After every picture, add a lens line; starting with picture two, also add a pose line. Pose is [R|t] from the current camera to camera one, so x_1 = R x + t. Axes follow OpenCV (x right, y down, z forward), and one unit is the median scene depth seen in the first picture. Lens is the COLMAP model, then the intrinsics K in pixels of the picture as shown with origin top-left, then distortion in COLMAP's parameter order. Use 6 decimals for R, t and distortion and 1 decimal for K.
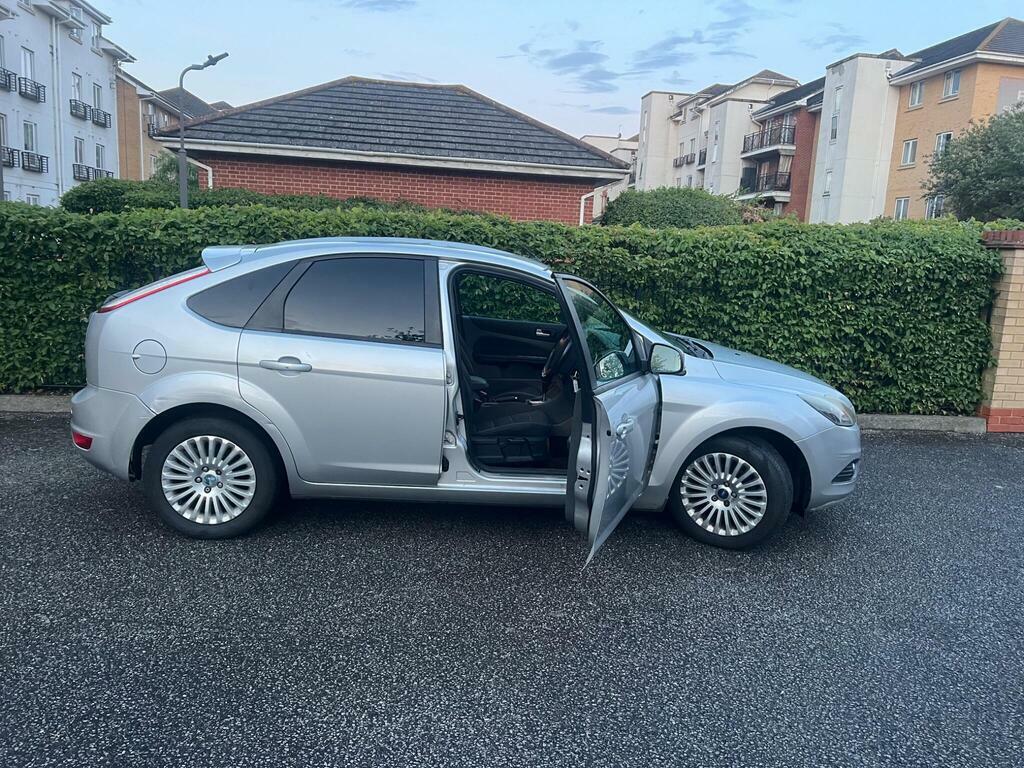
lens RADIAL K [[772.2, 0, 515.9], [0, 772.2, 385.3], [0, 0, 1]] dist [0.045199, -0.055332]
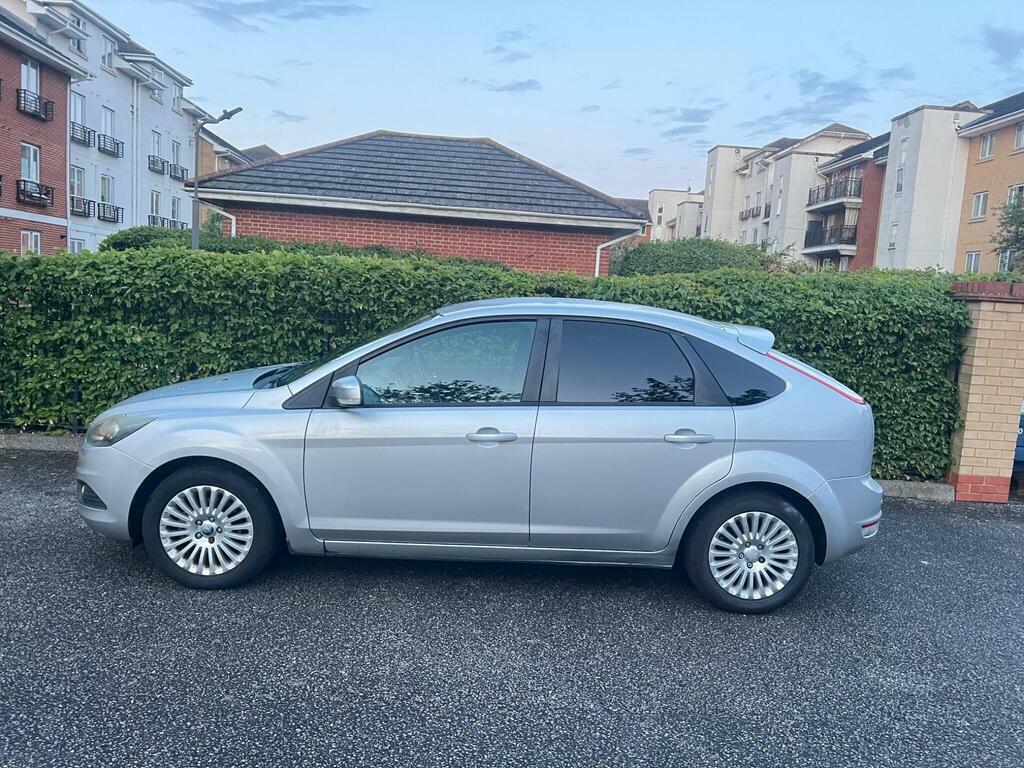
lens RADIAL K [[772.2, 0, 517.8], [0, 772.2, 387.4], [0, 0, 1]] dist [0.045199, -0.055332]
pose [[0.995263, 0.023524, -0.094326, 0.087714], [-0.029335, 0.997725, -0.060694, -0.000805], [0.092684, 0.063174, 0.993689, 0.020484]]
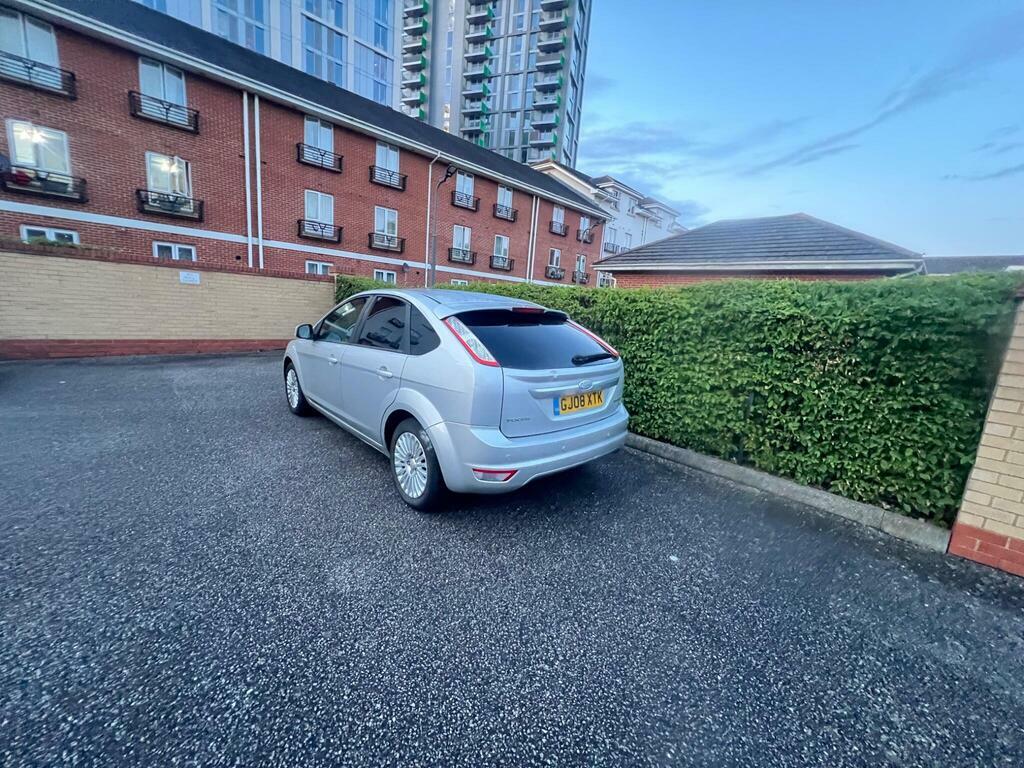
lens RADIAL K [[407.3, 0, 509.0], [0, 407.3, 386.1], [0, 0, 1]] dist [-0.005181, 0.001536]
pose [[0.579615, 0.152575, -0.800479, 0.316219], [-0.188629, 0.980757, 0.050354, -0.016441], [0.792758, 0.121808, 0.597242, 0.211527]]
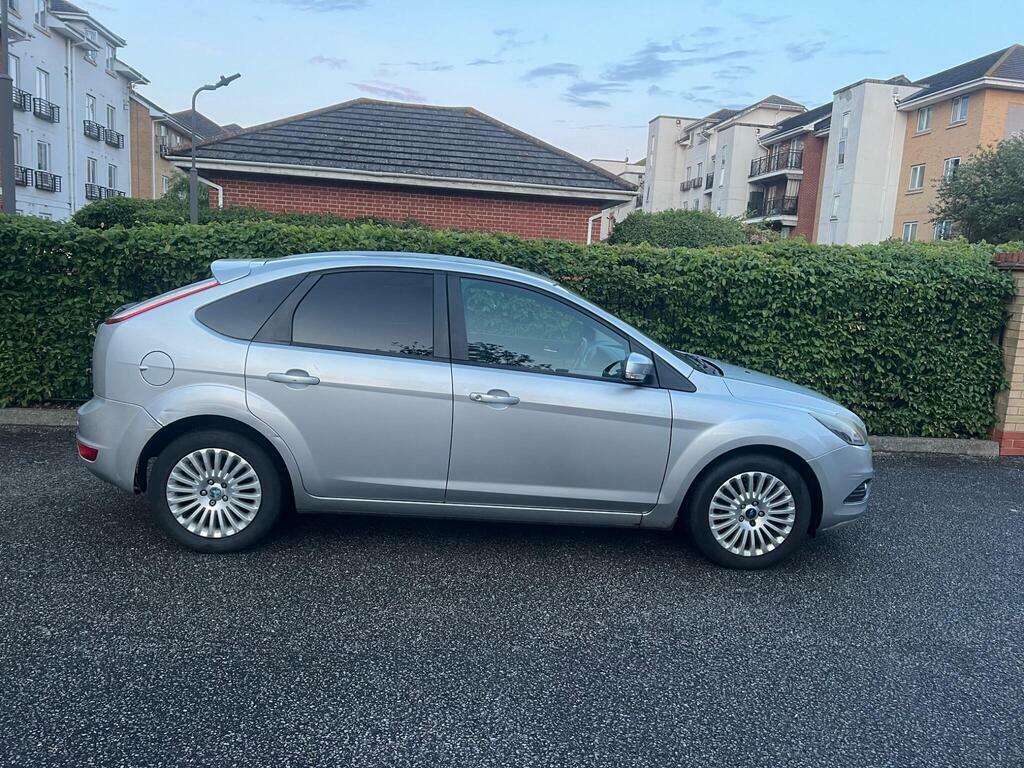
lens RADIAL K [[772.2, 0, 513.3], [0, 772.2, 389.9], [0, 0, 1]] dist [0.045199, -0.055332]
pose [[0.999905, 0.009018, -0.010463, -0.000939], [-0.009249, 0.999709, -0.022269, 0.002282], [0.010259, 0.022363, 0.999697, 0.002506]]
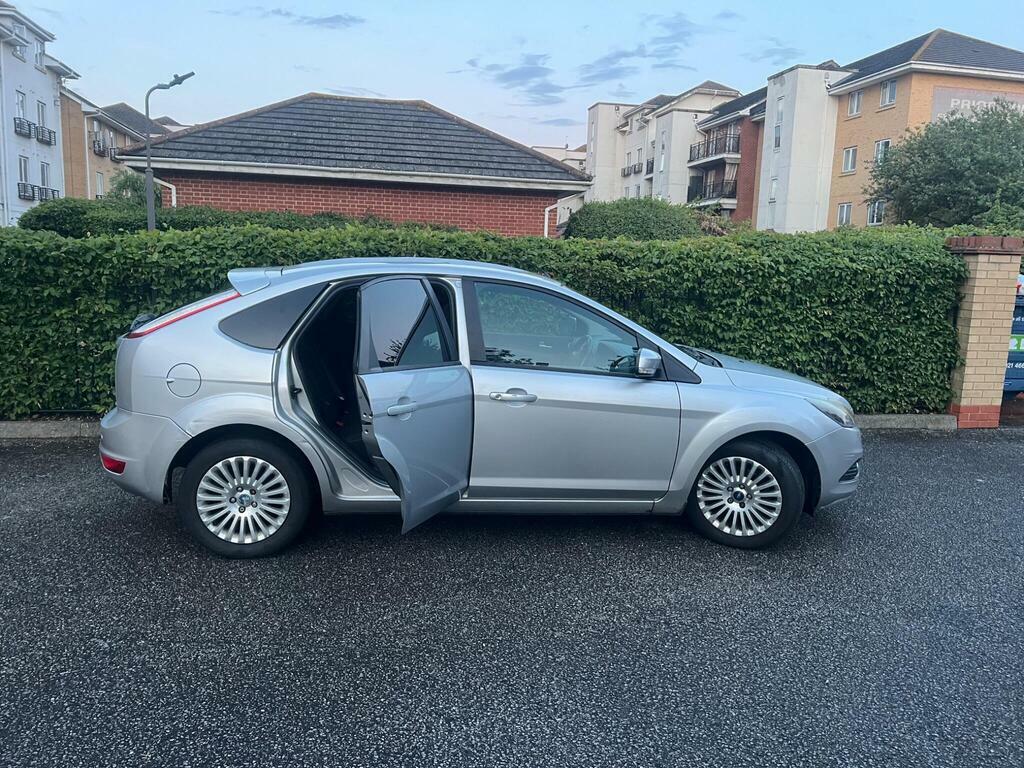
lens RADIAL K [[772.2, 0, 505.9], [0, 772.2, 379.7], [0, 0, 1]] dist [0.045199, -0.055332]
pose [[0.998386, -0.027660, 0.049599, -0.025603], [0.028608, 0.999419, -0.018509, -0.001657], [-0.049058, 0.019898, 0.998598, -0.008668]]
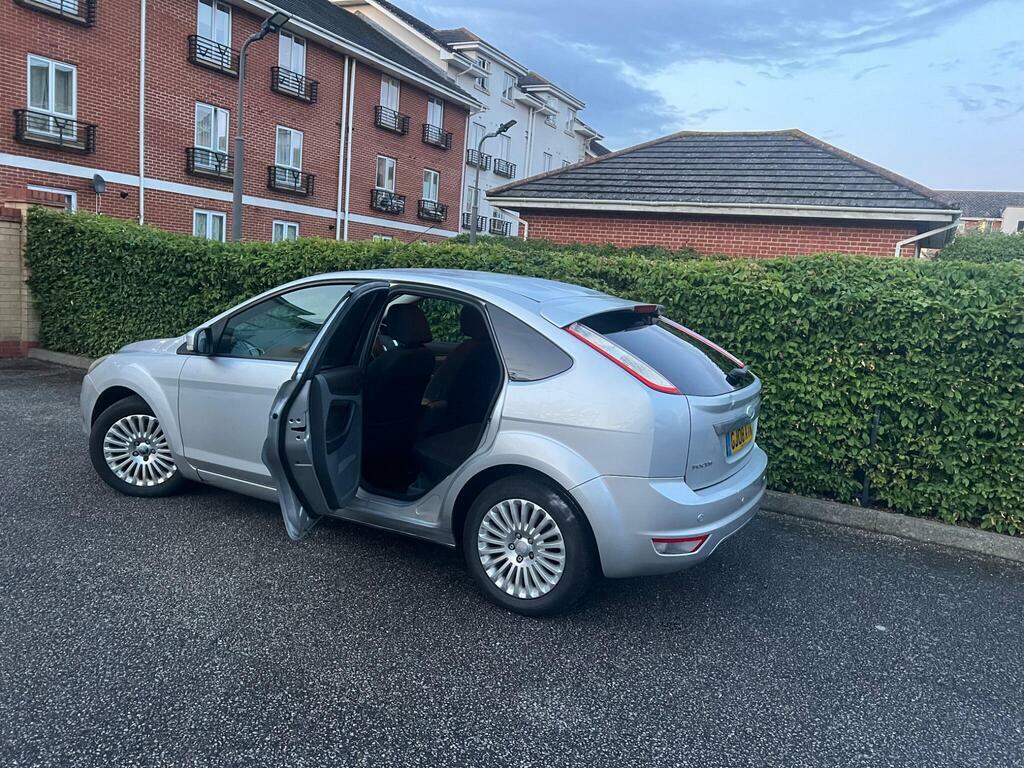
lens RADIAL K [[772.2, 0, 516.2], [0, 772.2, 386.8], [0, 0, 1]] dist [0.045199, -0.055332]
pose [[0.811593, 0.098006, -0.575944, 0.273556], [-0.141683, 0.989417, -0.031288, -0.003493], [0.566783, 0.106995, 0.816890, 0.094223]]
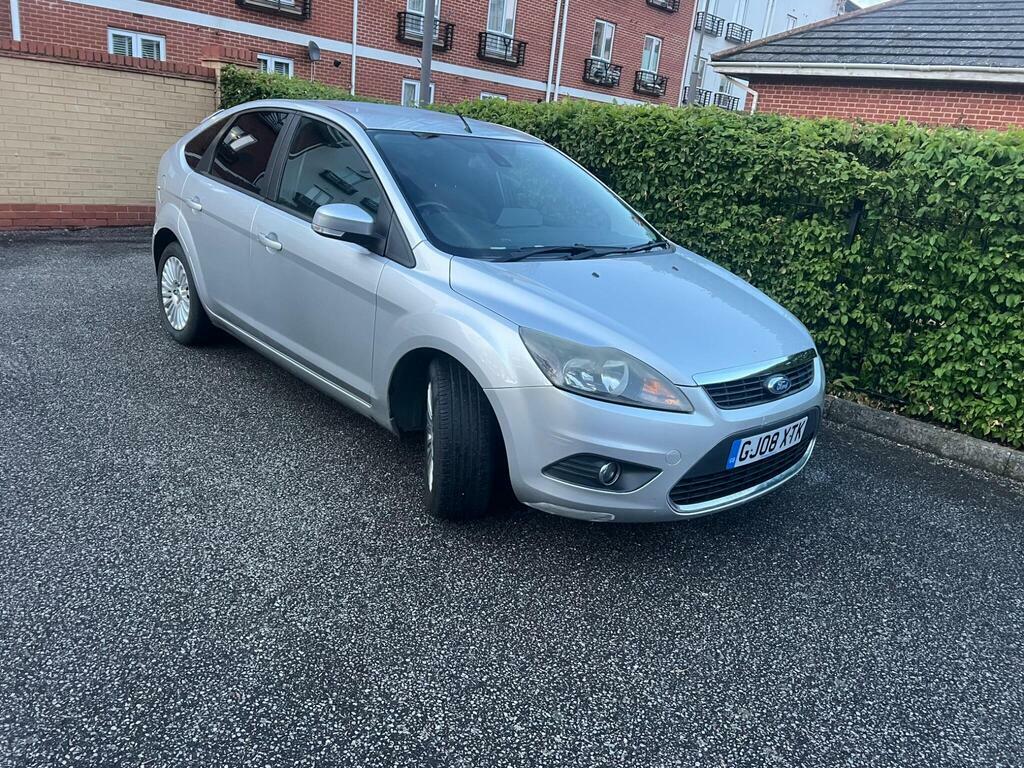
lens RADIAL K [[772.2, 0, 508.8], [0, 772.2, 390.2], [0, 0, 1]] dist [0.045199, -0.055332]
pose [[0.619886, 0.256996, -0.741414, 0.235222], [-0.209692, 0.964739, 0.159086, -0.010308], [0.756155, 0.056853, 0.651918, 0.154829]]
